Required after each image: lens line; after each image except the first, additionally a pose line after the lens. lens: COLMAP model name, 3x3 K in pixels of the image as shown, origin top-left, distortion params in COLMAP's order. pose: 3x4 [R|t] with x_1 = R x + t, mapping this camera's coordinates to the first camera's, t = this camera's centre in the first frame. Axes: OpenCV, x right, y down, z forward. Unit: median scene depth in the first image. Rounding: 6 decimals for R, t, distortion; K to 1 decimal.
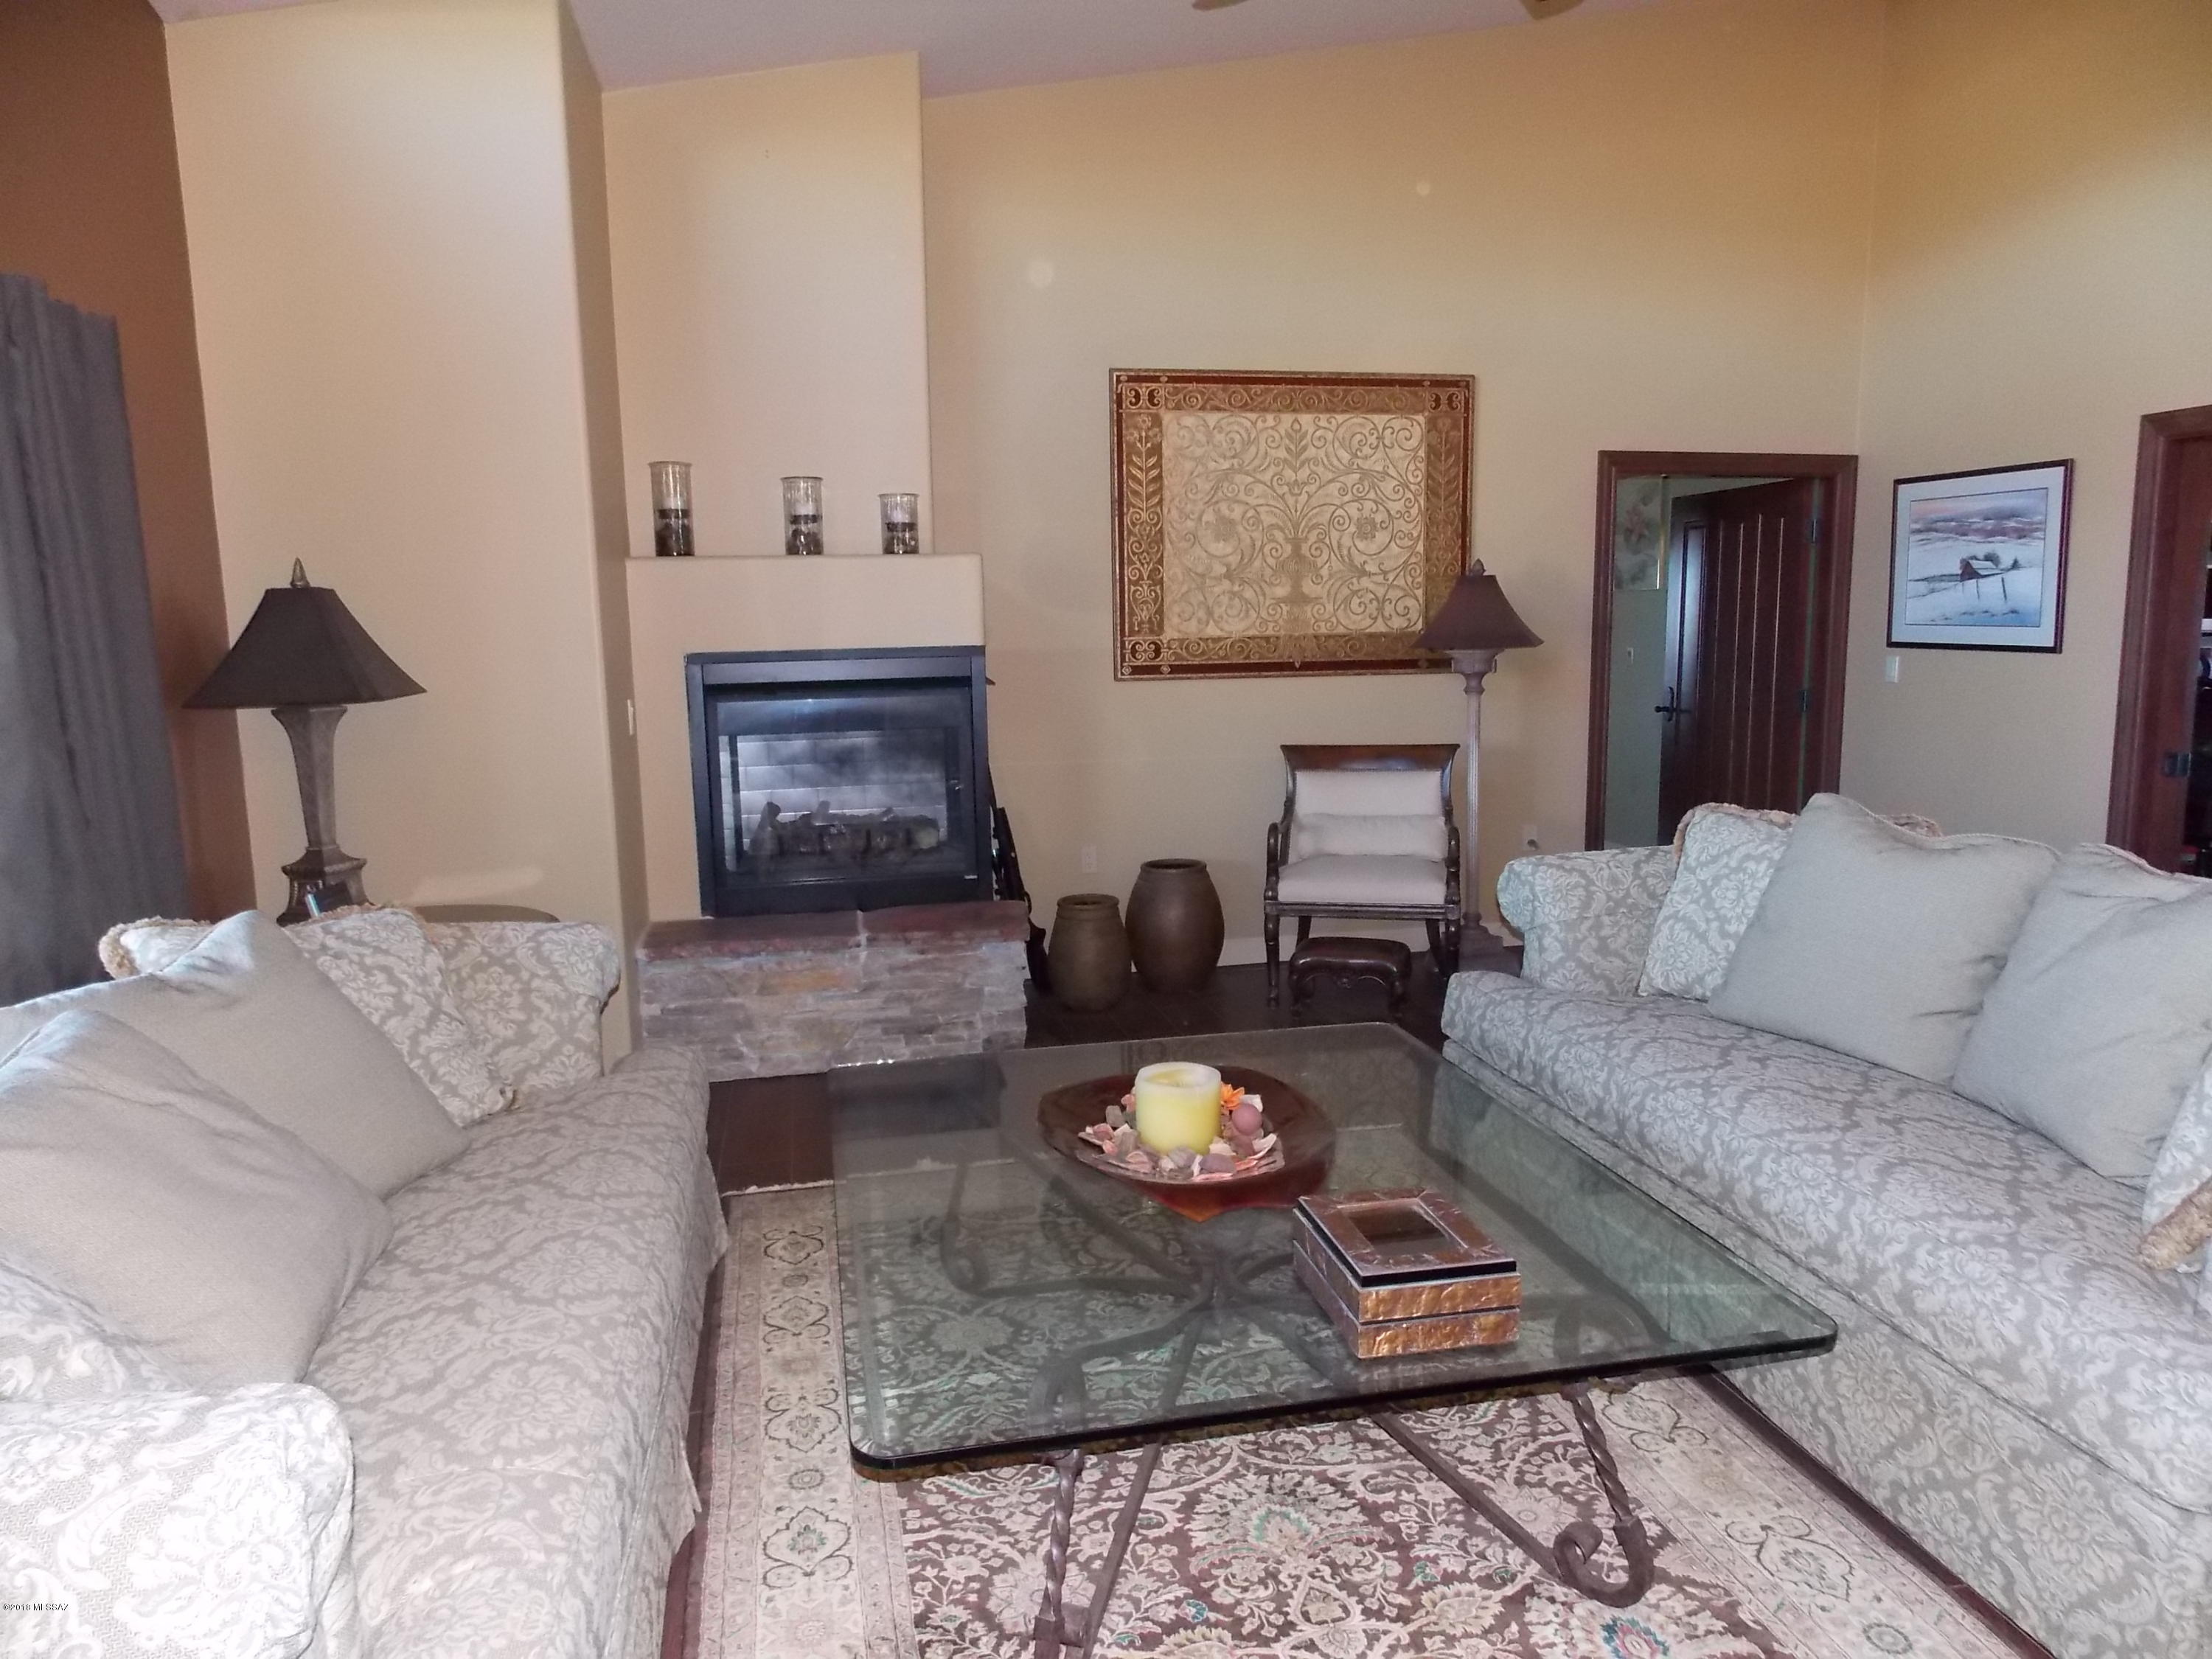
lens RADIAL K [[1432.8, 0, 1106.0], [0, 1432.8, 829.5], [0, 0, 1]] dist [-0.003093, -0.000826]
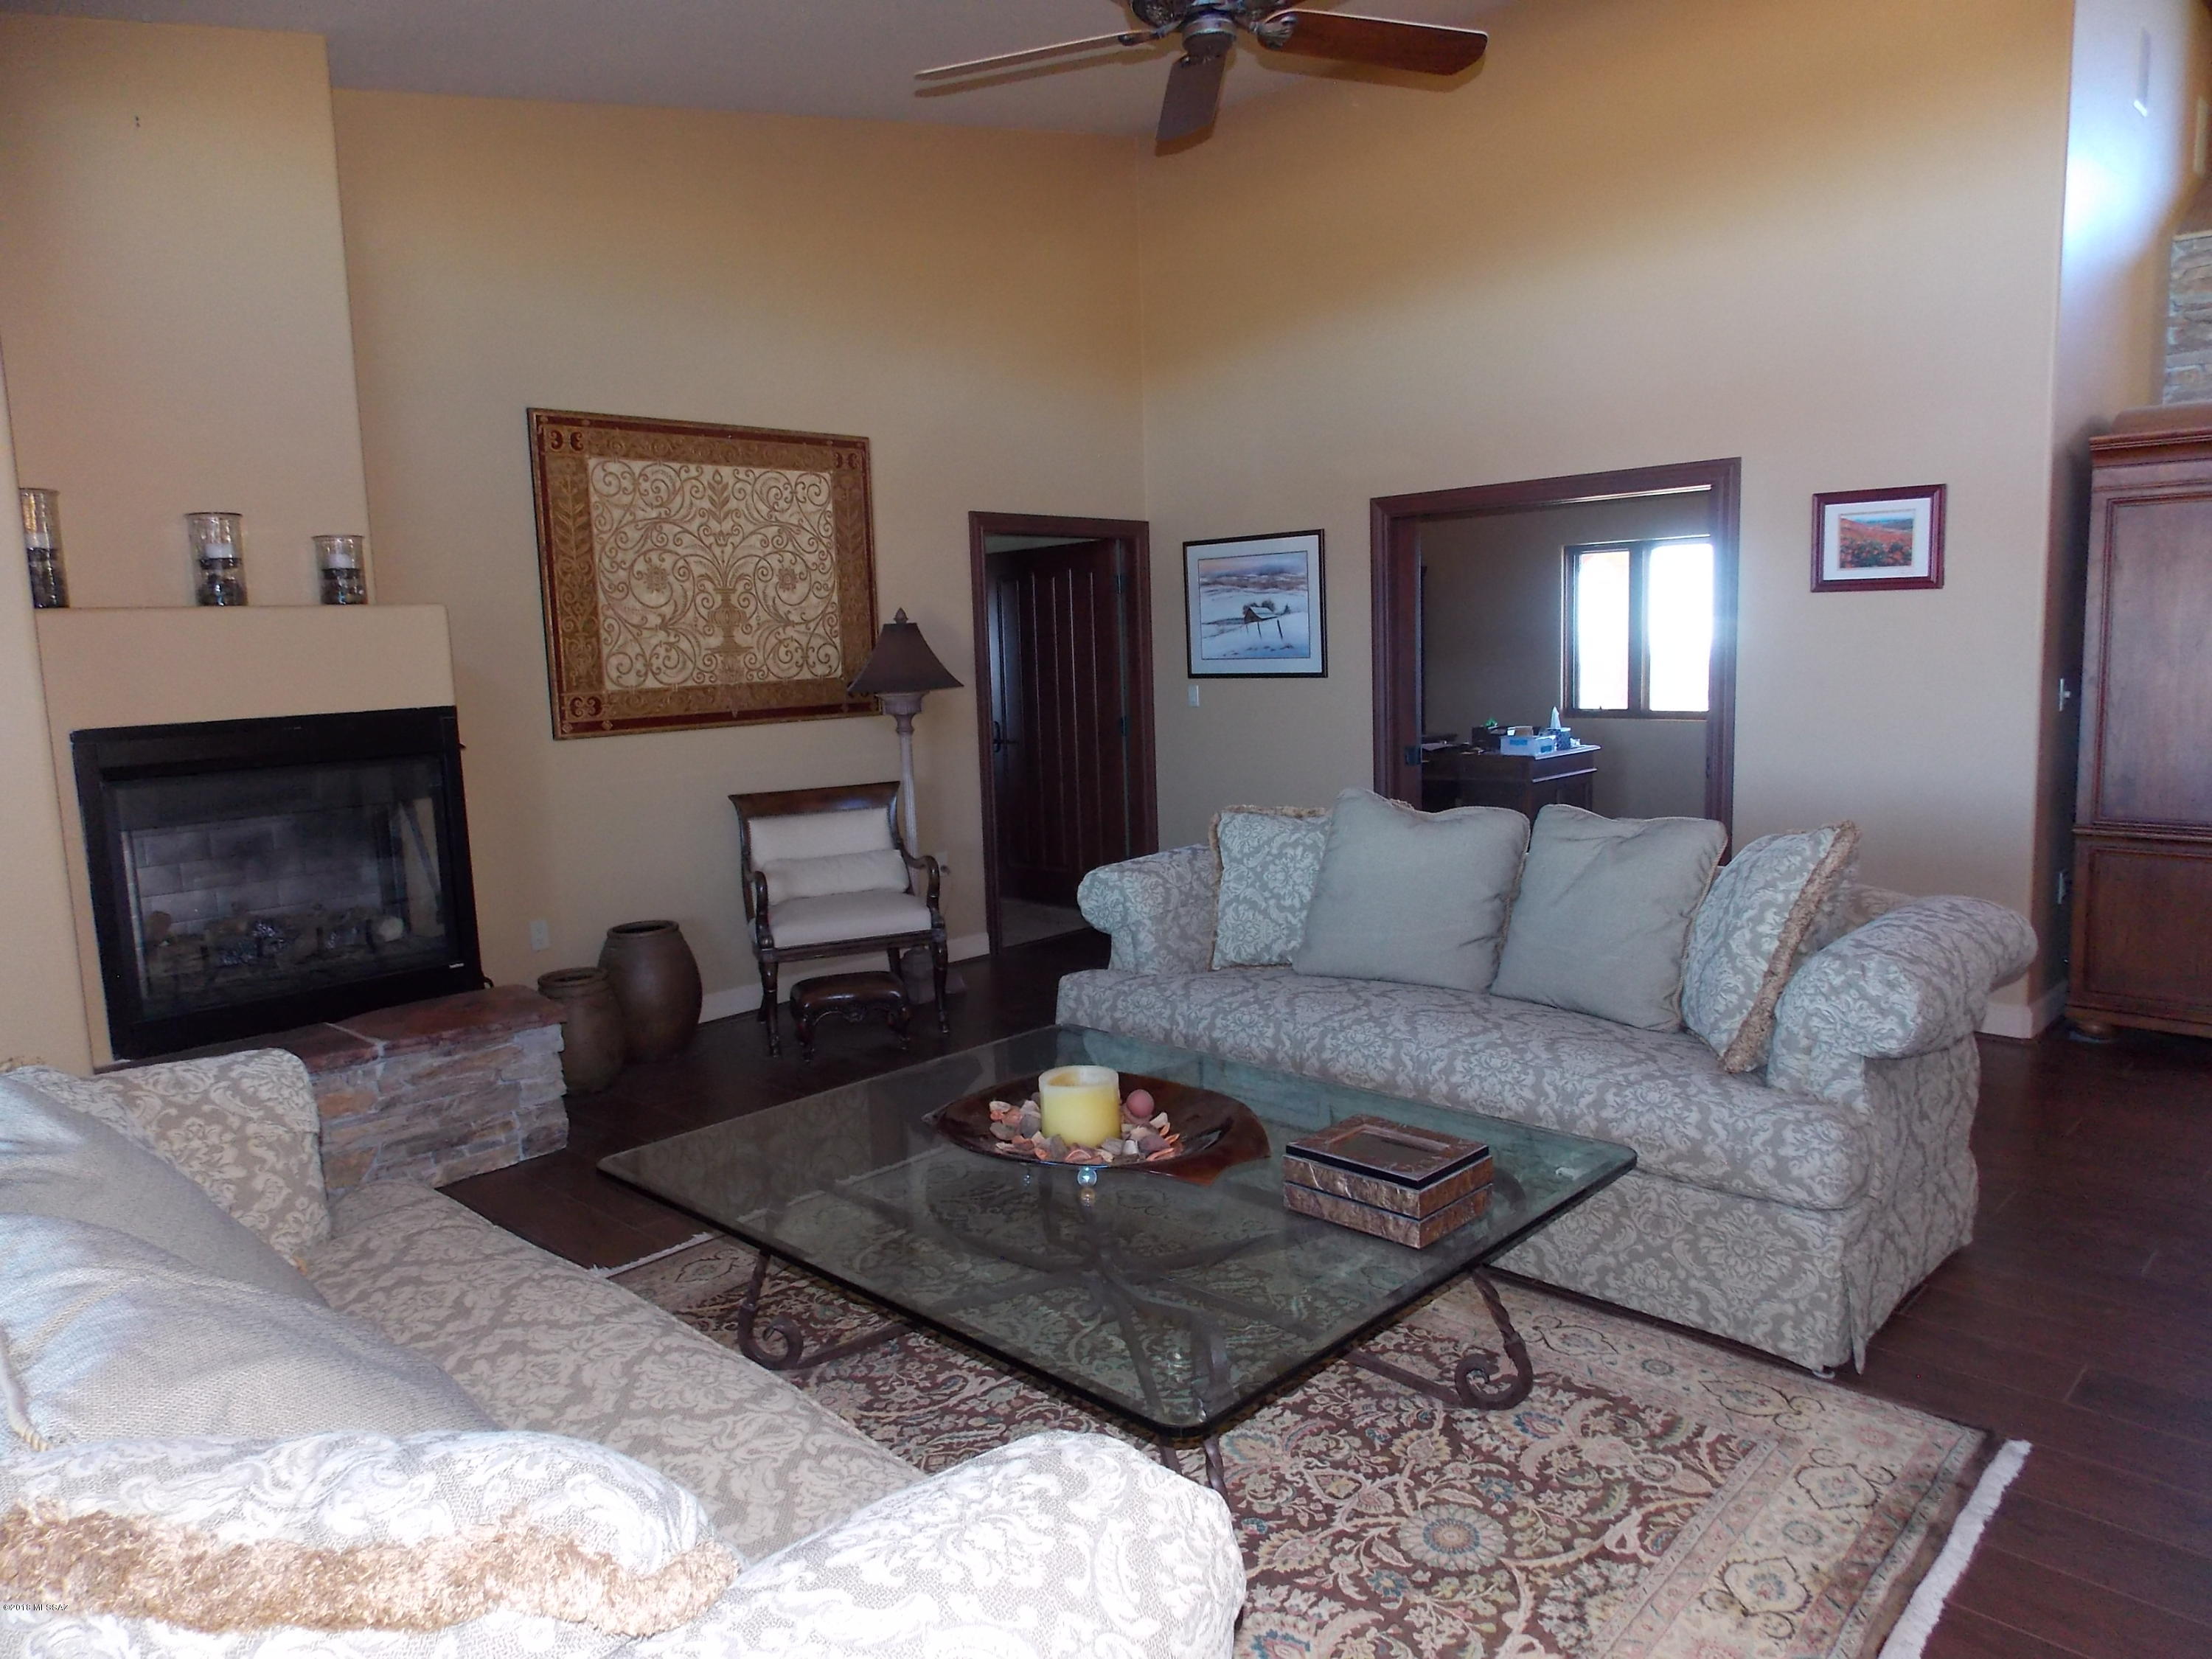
lens RADIAL K [[1432.8, 0, 1106.0], [0, 1432.8, 829.5], [0, 0, 1]] dist [-0.003093, -0.000826]
pose [[0.838295, -0.088015, 0.538067, -0.203638], [0.108189, 0.994113, -0.005942, -0.001602], [-0.534376, 0.063194, 0.842881, 0.026930]]
